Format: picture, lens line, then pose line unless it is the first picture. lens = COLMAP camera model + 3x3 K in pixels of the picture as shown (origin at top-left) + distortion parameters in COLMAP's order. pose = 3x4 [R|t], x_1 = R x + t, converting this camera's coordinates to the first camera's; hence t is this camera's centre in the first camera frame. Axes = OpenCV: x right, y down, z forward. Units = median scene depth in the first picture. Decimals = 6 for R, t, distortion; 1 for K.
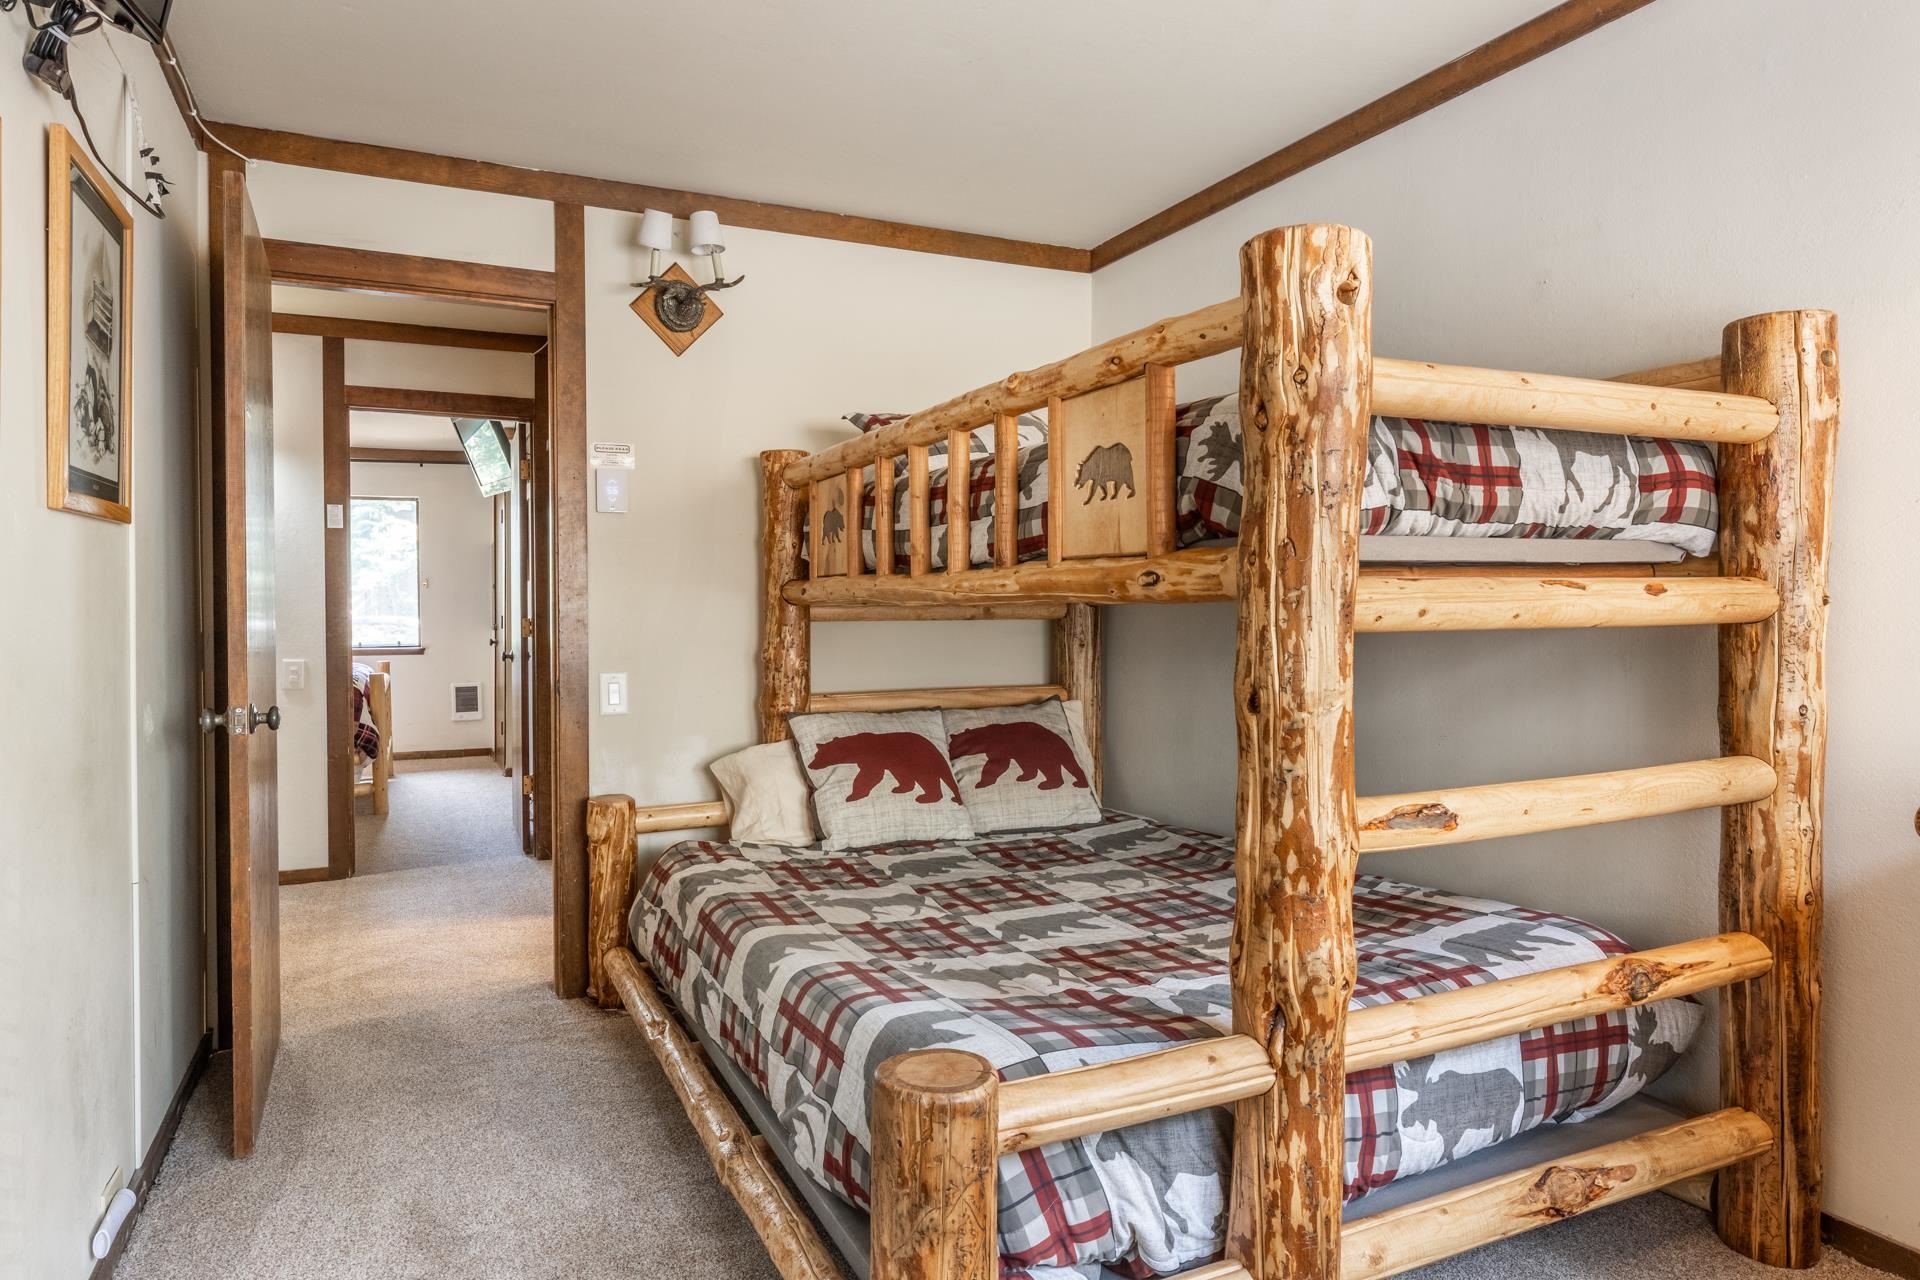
lens RADIAL K [[1159.0, 0, 960.9], [0, 1159.0, 626.5], [0, 0, 1]] dist [0.000514, 0.000031]
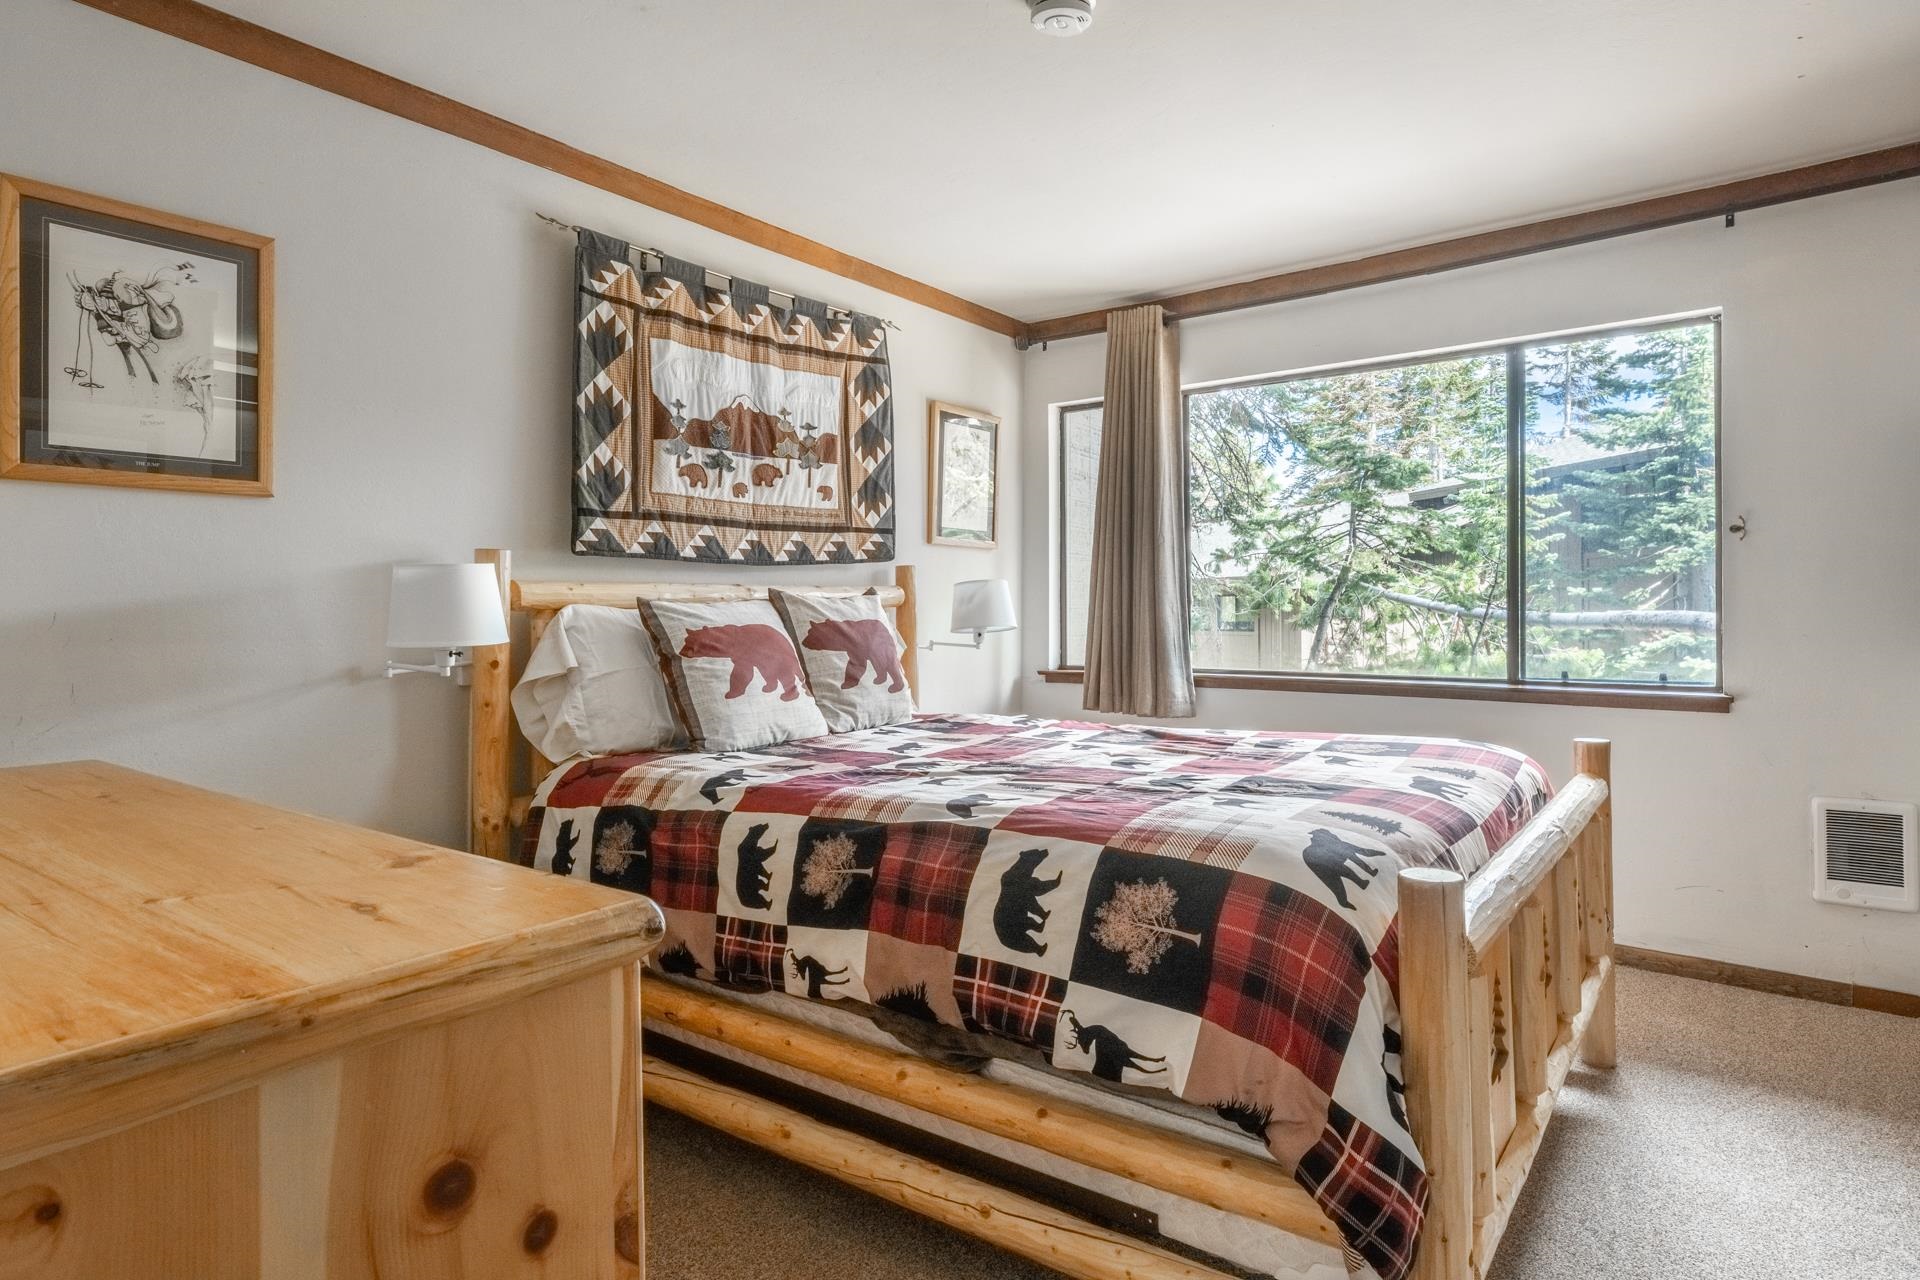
lens RADIAL K [[1068.2, 0, 963.1], [0, 1068.2, 629.6], [0, 0, 1]] dist [0.002614, -0.000416]
pose [[0.470855, 0.019422, -0.881997, -0.374697], [-0.010930, 0.999809, 0.016182, -0.007491], [0.882143, 0.002020, 0.470978, 0.840743]]
